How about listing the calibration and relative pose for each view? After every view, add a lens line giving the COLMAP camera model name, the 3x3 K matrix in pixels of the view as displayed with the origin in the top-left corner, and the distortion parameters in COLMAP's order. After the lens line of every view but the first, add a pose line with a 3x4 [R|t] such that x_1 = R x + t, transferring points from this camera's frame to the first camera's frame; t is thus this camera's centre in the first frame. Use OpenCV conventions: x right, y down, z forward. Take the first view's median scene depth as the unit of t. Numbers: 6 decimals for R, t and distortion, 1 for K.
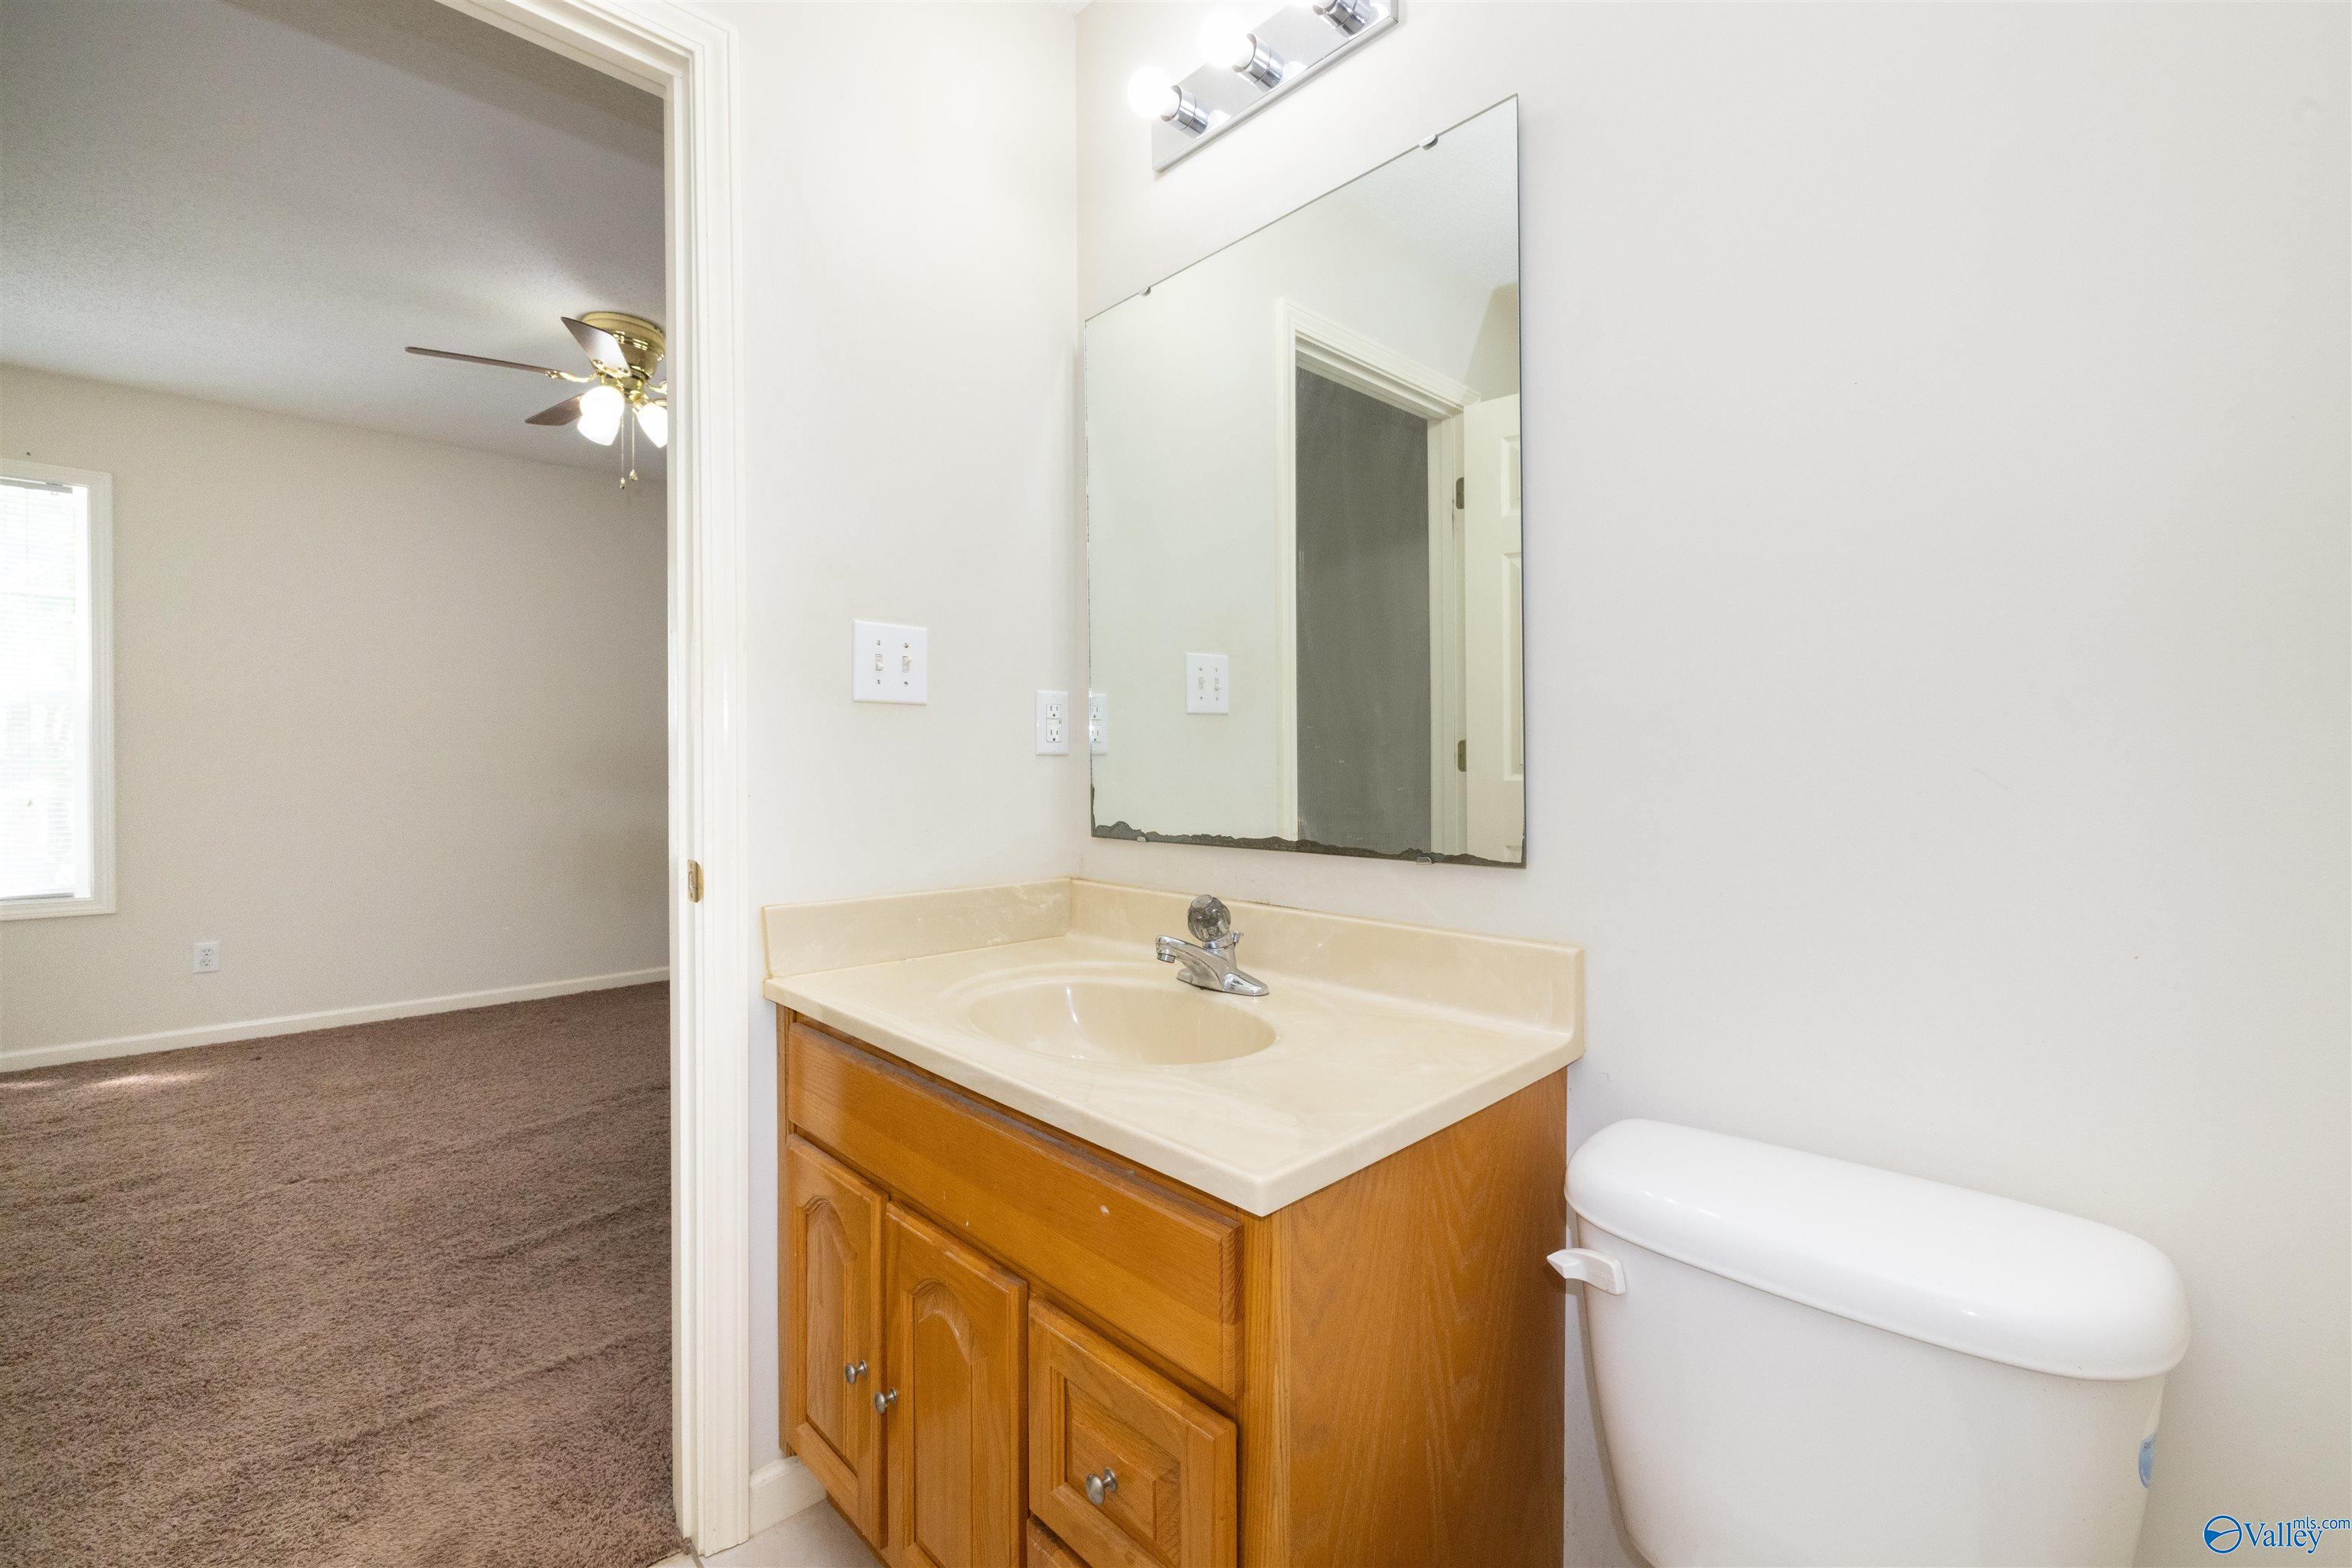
lens RADIAL K [[981.7, 0, 1174.6], [0, 981.7, 775.4], [0, 0, 1]] dist [-0.008423, 0.000620]
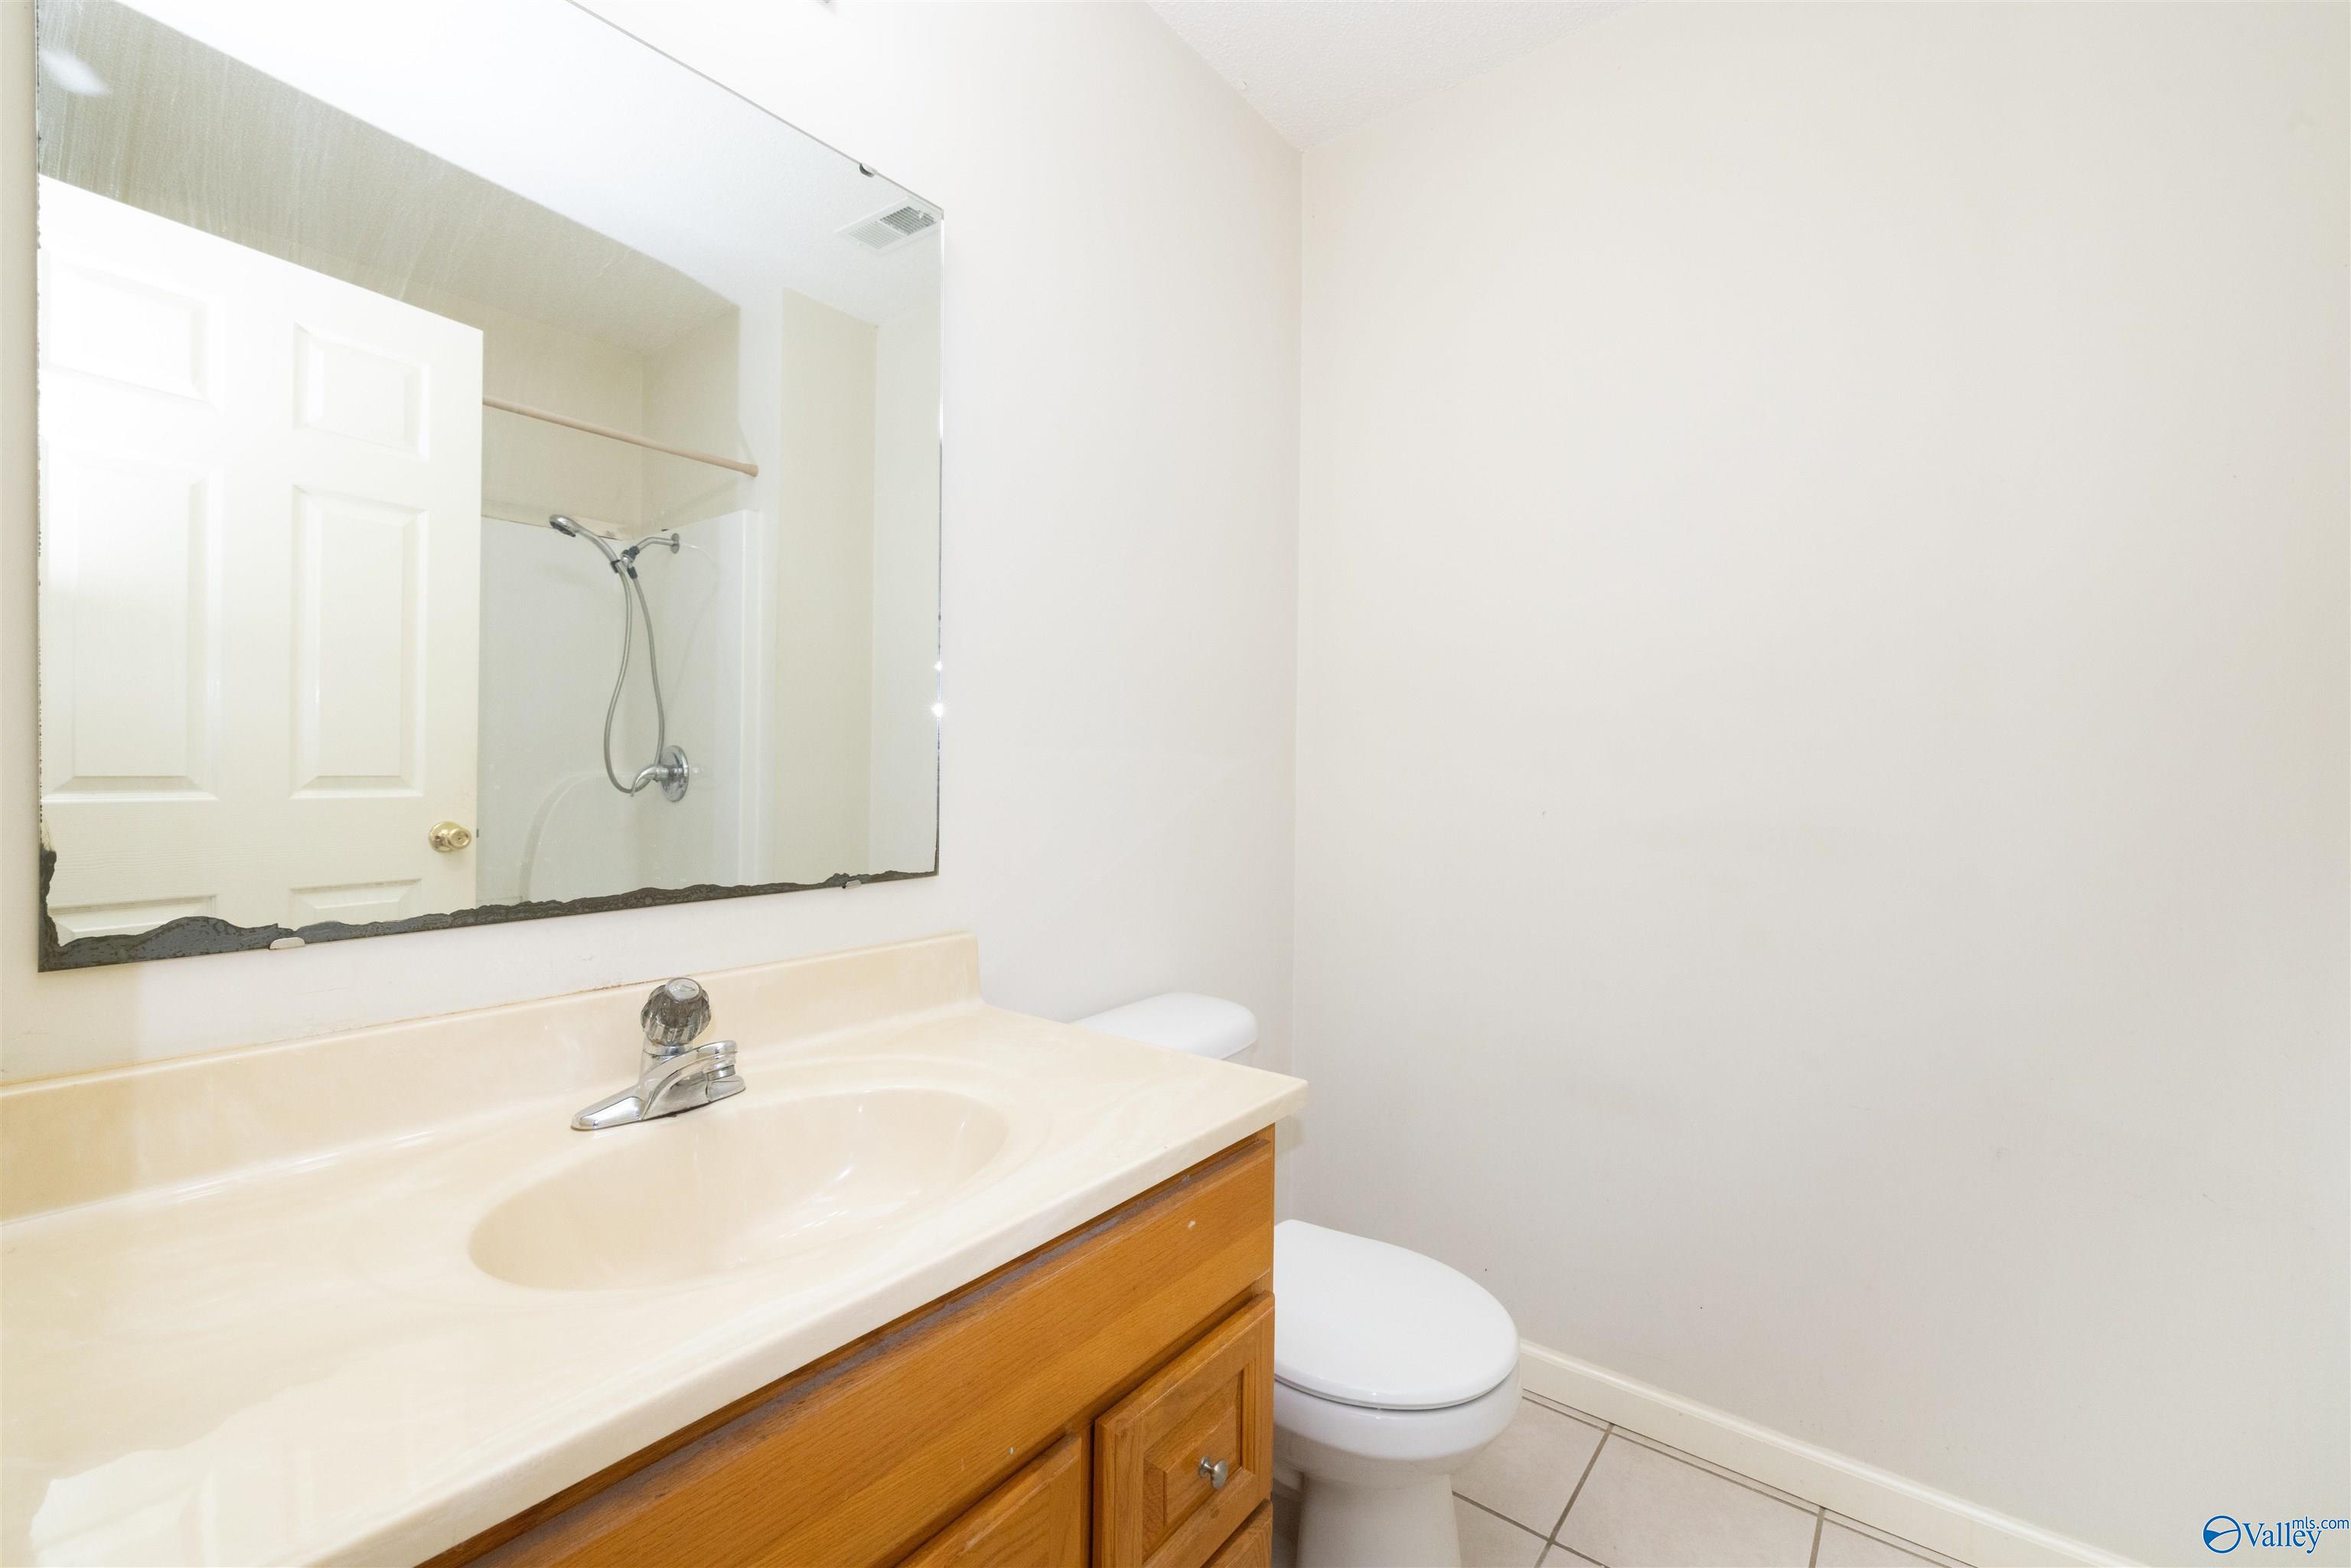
lens RADIAL K [[981.3, 0, 1173.9], [0, 981.3, 779.1], [0, 0, 1]] dist [-0.008423, 0.000620]
pose [[-0.165688, -0.007264, 0.986151, -0.831808], [0.001730, 0.999969, 0.007657, -0.027473], [-0.986177, 0.002975, -0.165671, 0.908549]]
